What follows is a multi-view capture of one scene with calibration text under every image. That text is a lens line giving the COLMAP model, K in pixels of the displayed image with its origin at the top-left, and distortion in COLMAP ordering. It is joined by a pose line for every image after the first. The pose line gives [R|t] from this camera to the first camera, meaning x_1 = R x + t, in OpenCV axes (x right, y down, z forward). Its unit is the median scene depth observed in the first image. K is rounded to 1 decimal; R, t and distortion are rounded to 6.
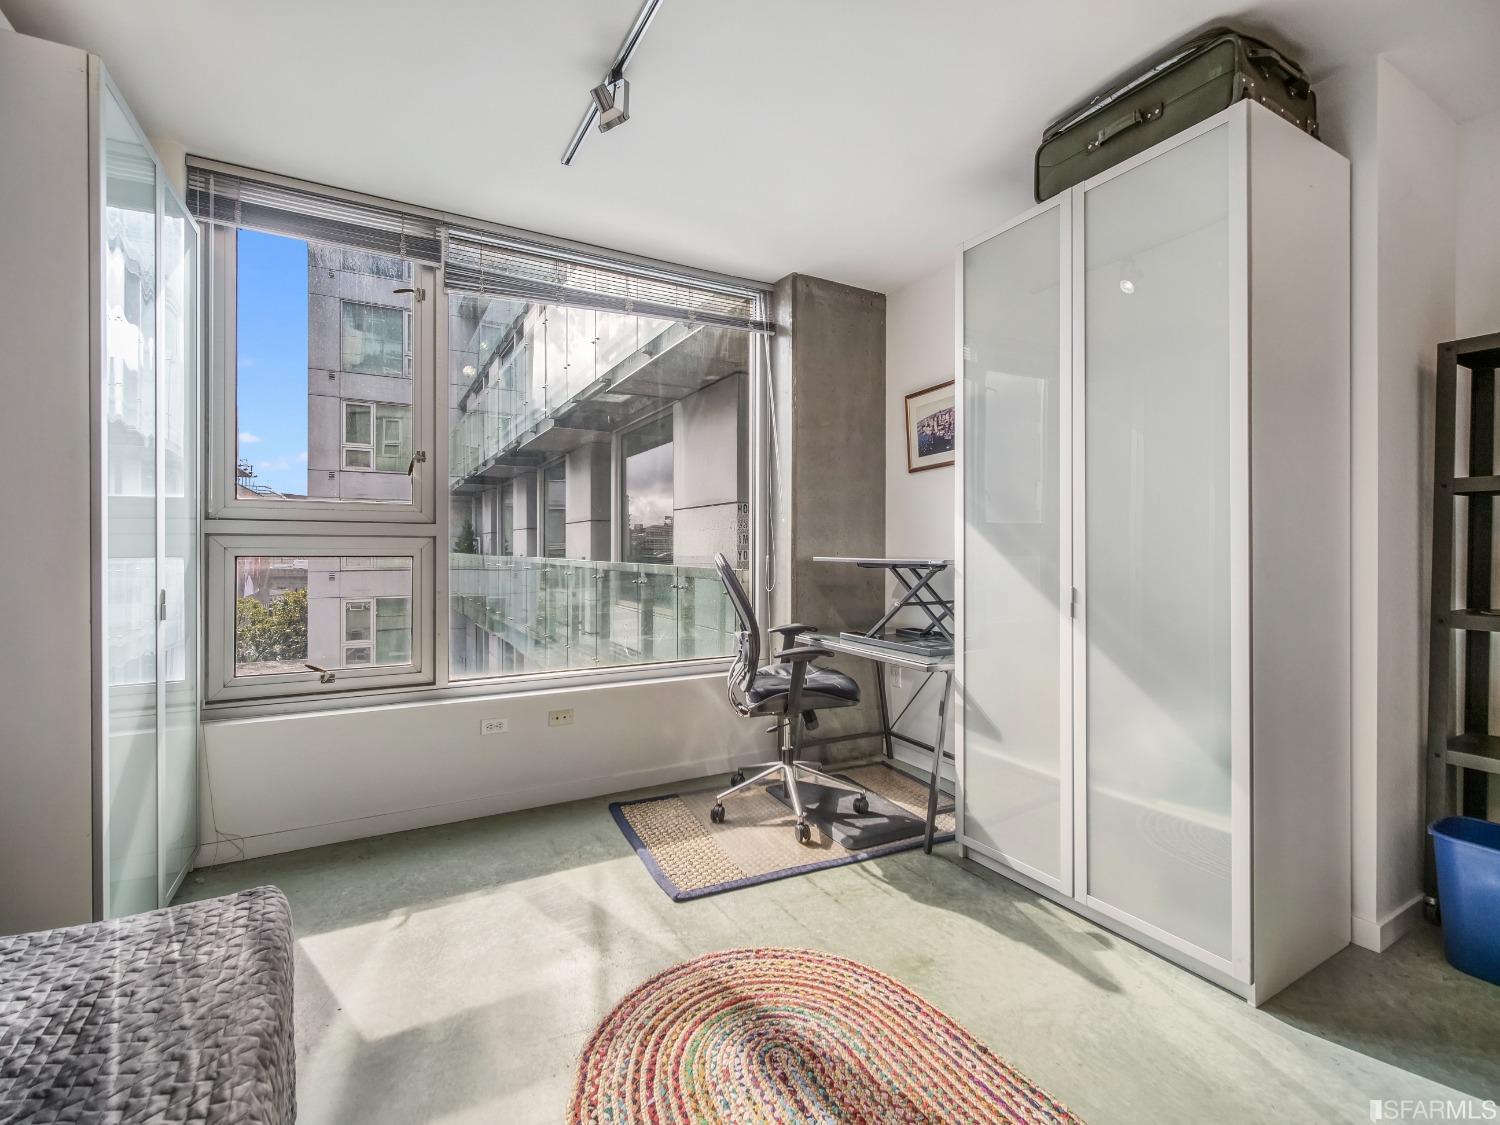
lens RADIAL K [[676.9, 0, 745.0], [0, 676.9, 550.9], [0, 0, 1]] dist [0.001766, -0.001272]
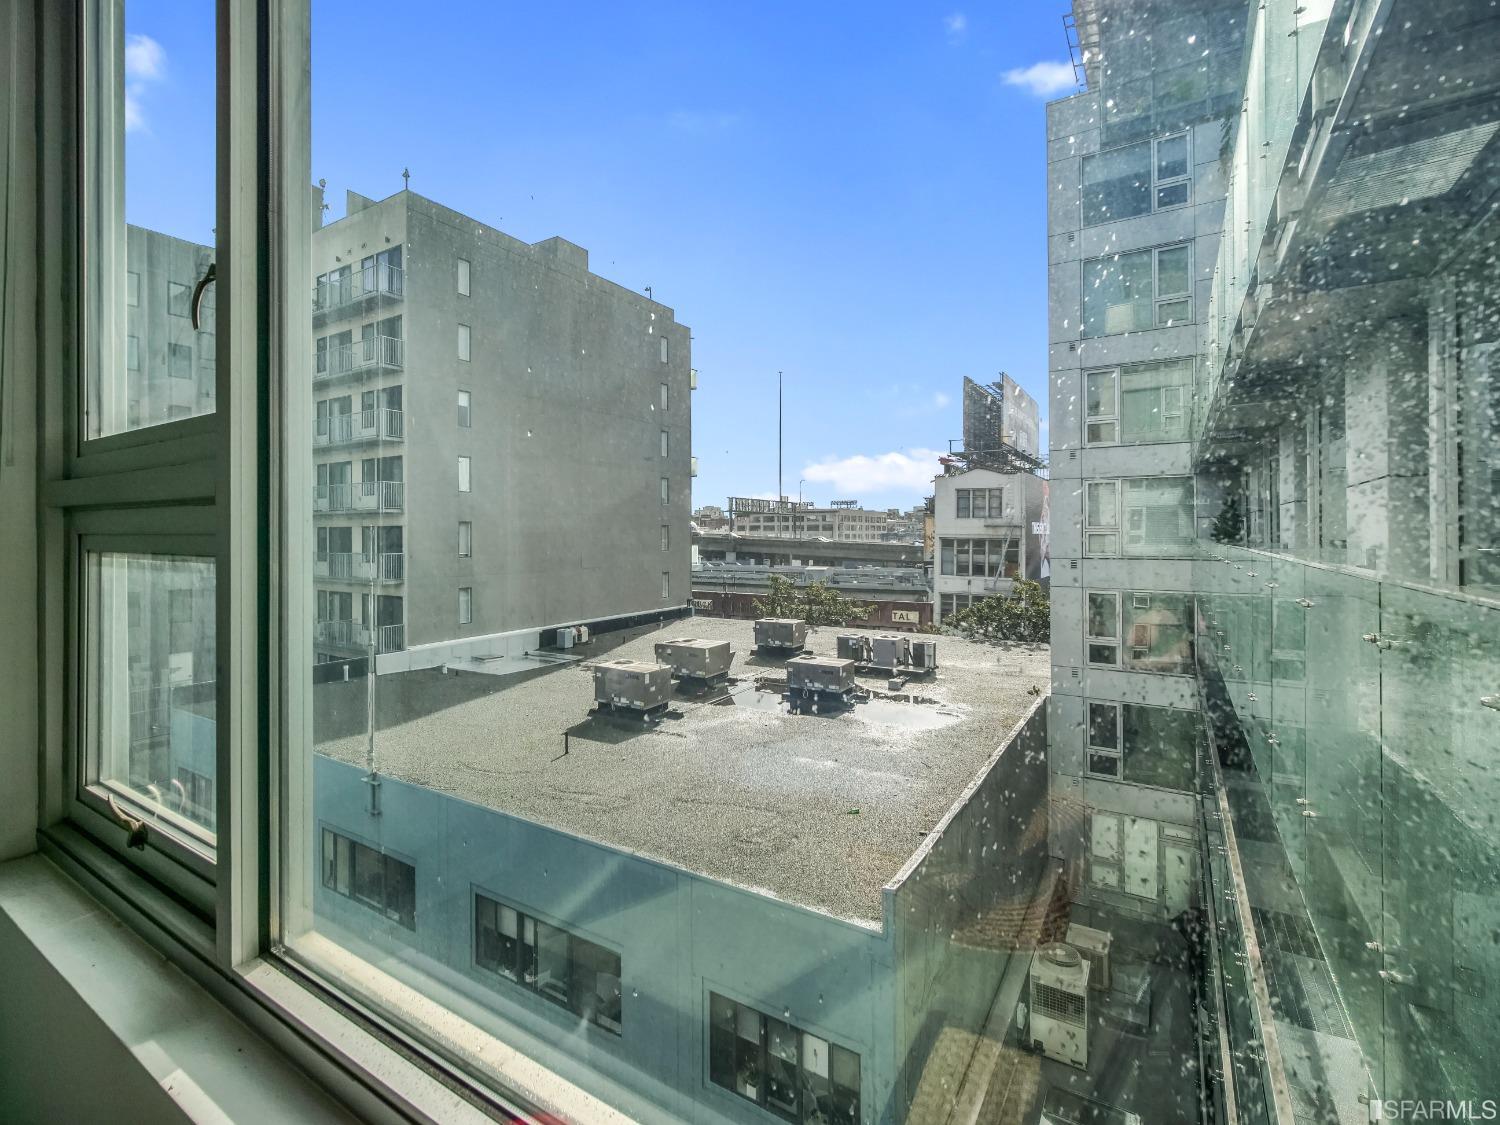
lens RADIAL K [[676.9, 0, 745.0], [0, 676.9, 550.9], [0, 0, 1]] dist [0.001766, -0.001272]
pose [[0.477548, 0.017075, -0.878440, -0.051521], [0.002773, 0.999777, 0.020941, -0.008608], [0.878601, -0.012437, 0.477394, 1.178020]]
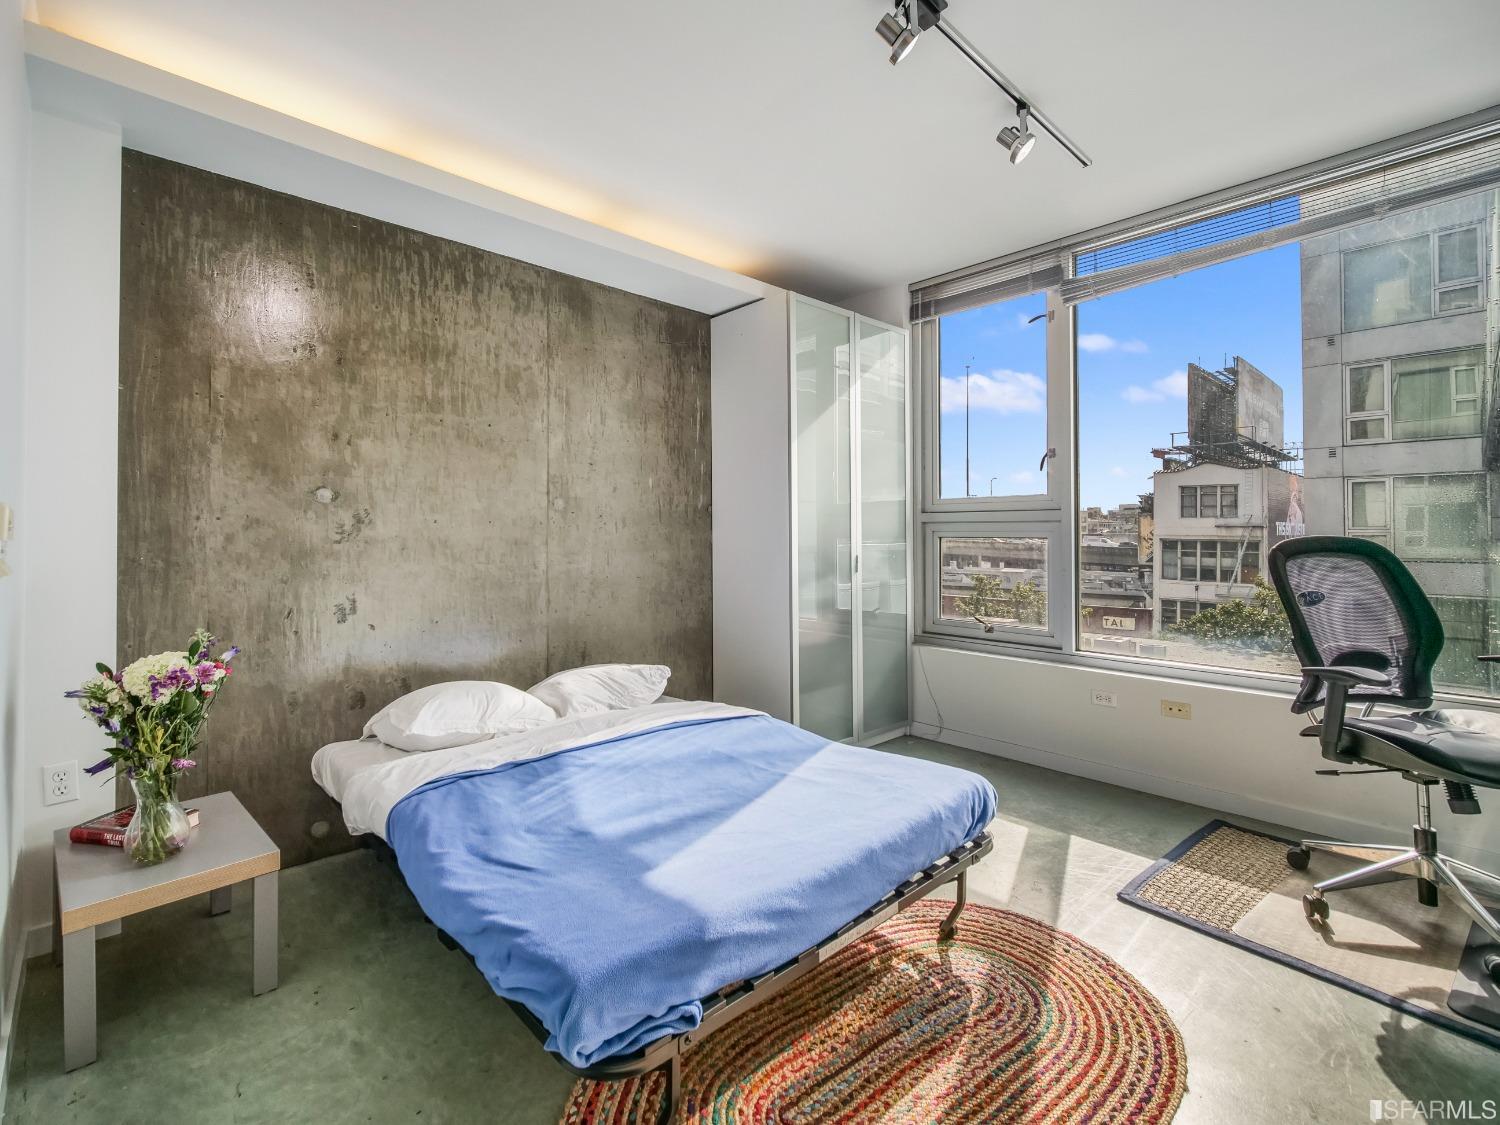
lens RADIAL K [[690.4, 0, 745.2], [0, 690.4, 533.9], [0, 0, 1]] dist [0.002848, -0.000508]
pose [[0.245079, -0.003612, -0.969496, 0.607007], [-0.002238, 0.999988, -0.004292, 0.007769], [0.969500, 0.003222, 0.245068, 0.211574]]
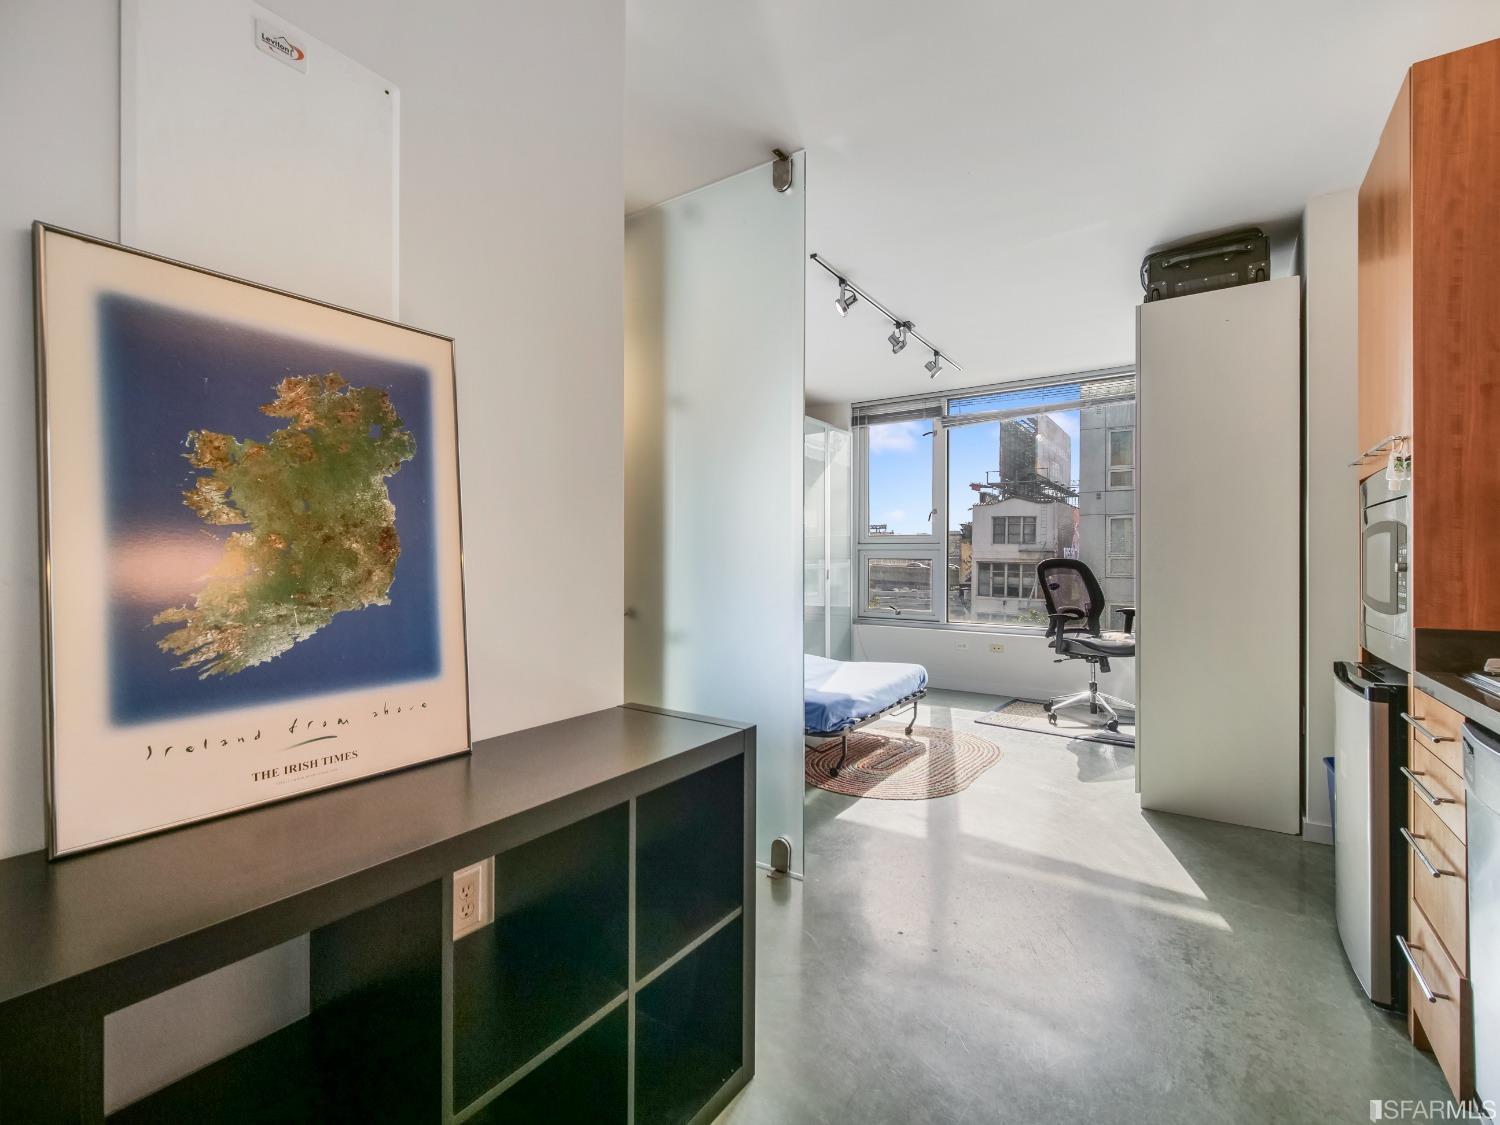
lens RADIAL K [[682.0, 0, 743.6], [0, 682.0, 565.5], [0, 0, 1]] dist [-0.001395, -0.001088]
pose [[0.444744, 0.011177, -0.895588, 1.248502], [-0.006620, 0.999936, 0.009191, 0.012495], [0.895633, 0.001841, 0.444790, -0.499257]]
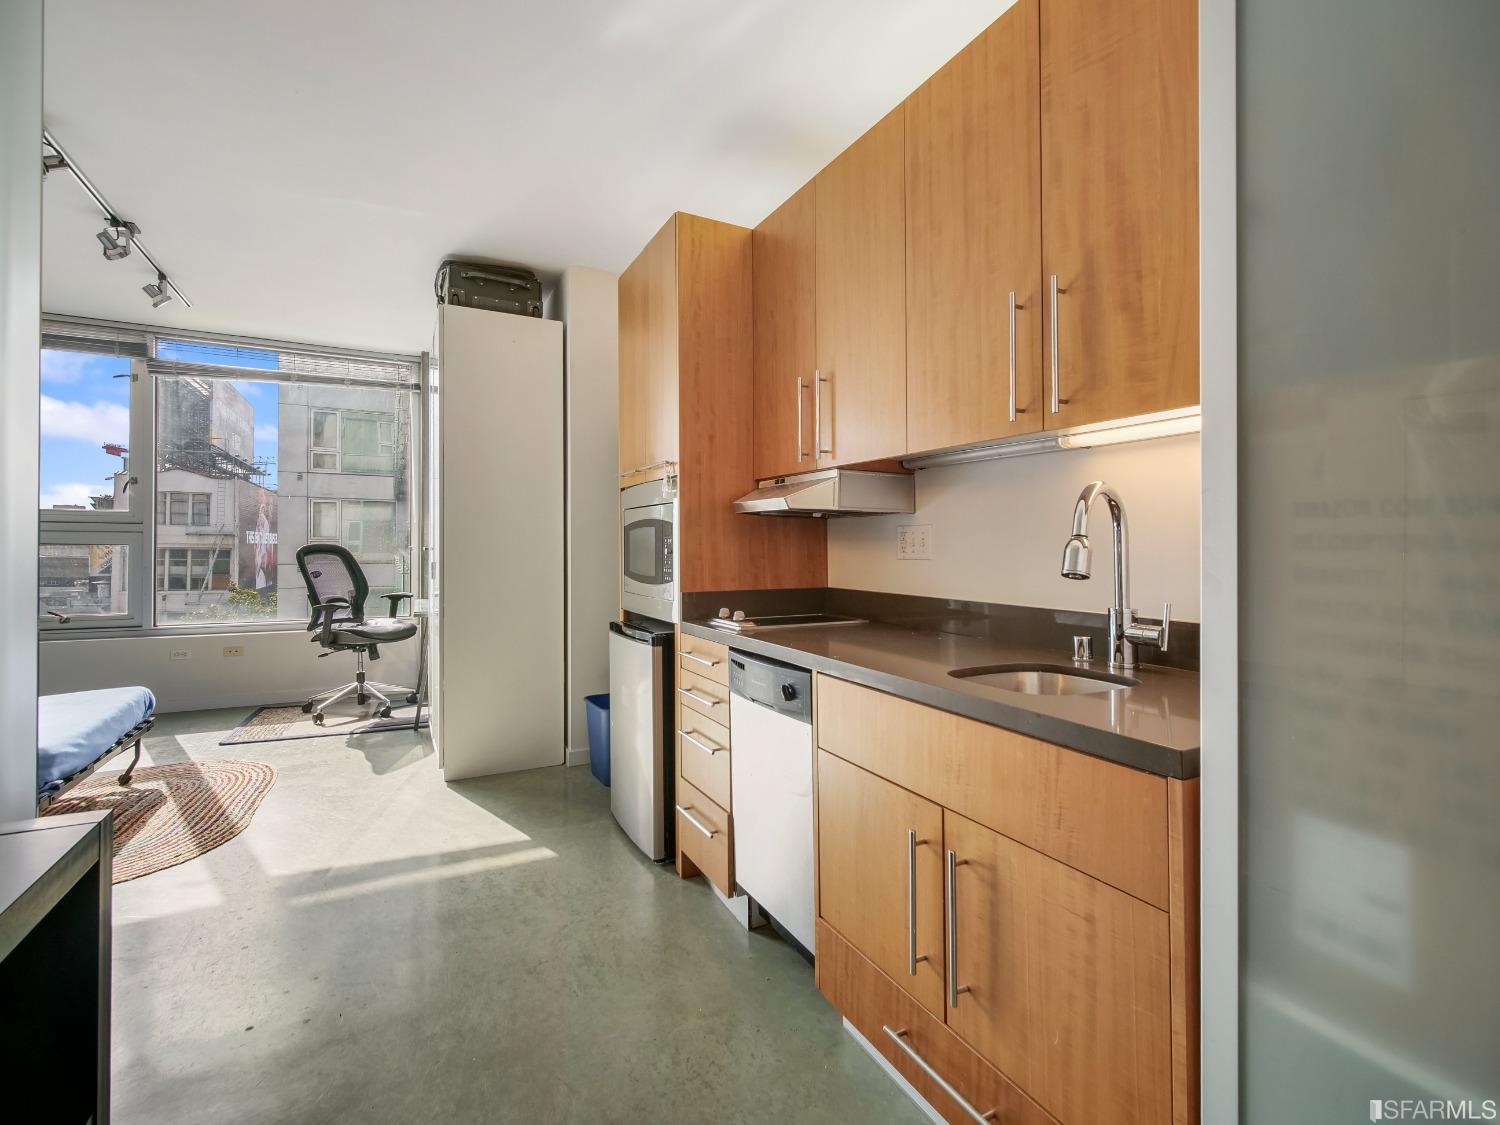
lens RADIAL K [[683.3, 0, 749.5], [0, 683.3, 540.0], [0, 0, 1]] dist [-0.000371, -0.000388]
pose [[0.999582, 0.004398, -0.028564, 1.088510], [-0.004766, 0.999906, -0.012826, 0.011991], [0.028505, 0.012957, 0.999510, -0.589022]]
